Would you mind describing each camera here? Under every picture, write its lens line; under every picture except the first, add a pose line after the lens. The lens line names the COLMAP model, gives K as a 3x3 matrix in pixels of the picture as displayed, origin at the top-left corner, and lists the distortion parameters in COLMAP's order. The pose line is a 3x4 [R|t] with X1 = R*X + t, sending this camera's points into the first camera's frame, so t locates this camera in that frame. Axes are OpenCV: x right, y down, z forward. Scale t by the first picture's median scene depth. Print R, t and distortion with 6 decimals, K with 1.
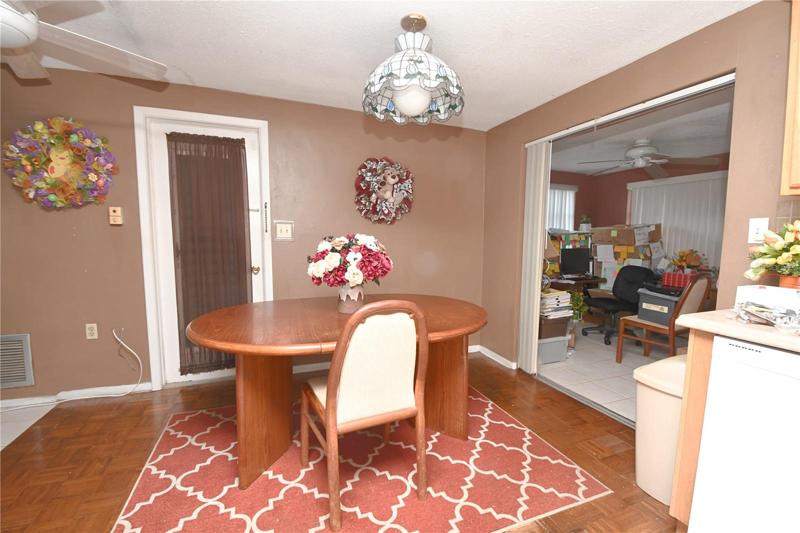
lens RADIAL K [[356.6, 0, 404.6], [0, 356.6, 271.0], [0, 0, 1]] dist [-0.010448, -0.000940]
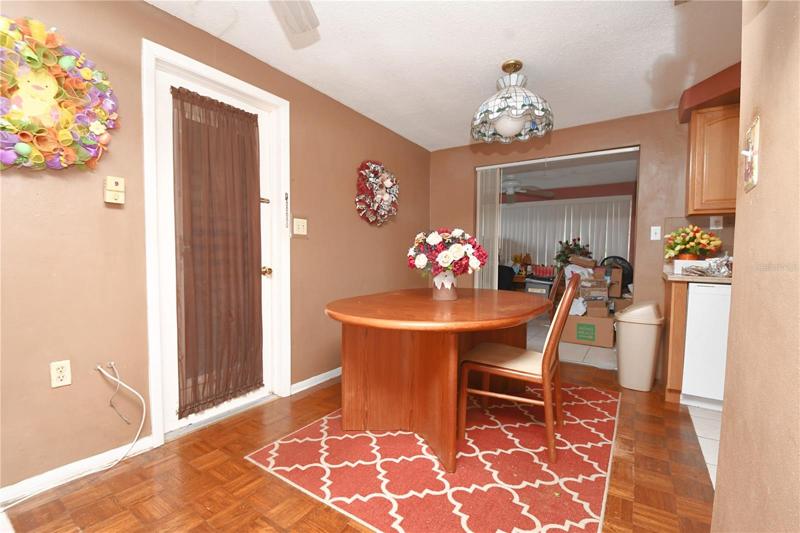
lens RADIAL K [[356.6, 0, 406.3], [0, 356.6, 270.0], [0, 0, 1]] dist [-0.010448, -0.000940]
pose [[0.816664, -0.026754, 0.576493, -0.553481], [0.053757, 0.998108, -0.029832, 0.031398], [-0.574605, 0.055353, 0.816557, 0.109830]]
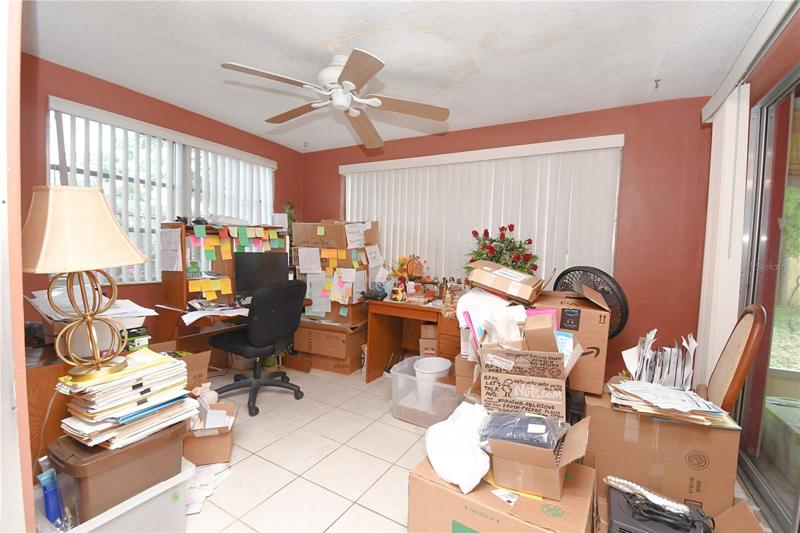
lens RADIAL K [[356.6, 0, 400.1], [0, 356.6, 267.9], [0, 0, 1]] dist [-0.010448, -0.000940]
pose [[0.781543, -0.012392, 0.623728, 0.415628], [0.033634, 0.999186, -0.022293, -0.023066], [-0.622944, 0.038402, 0.781323, 0.556640]]
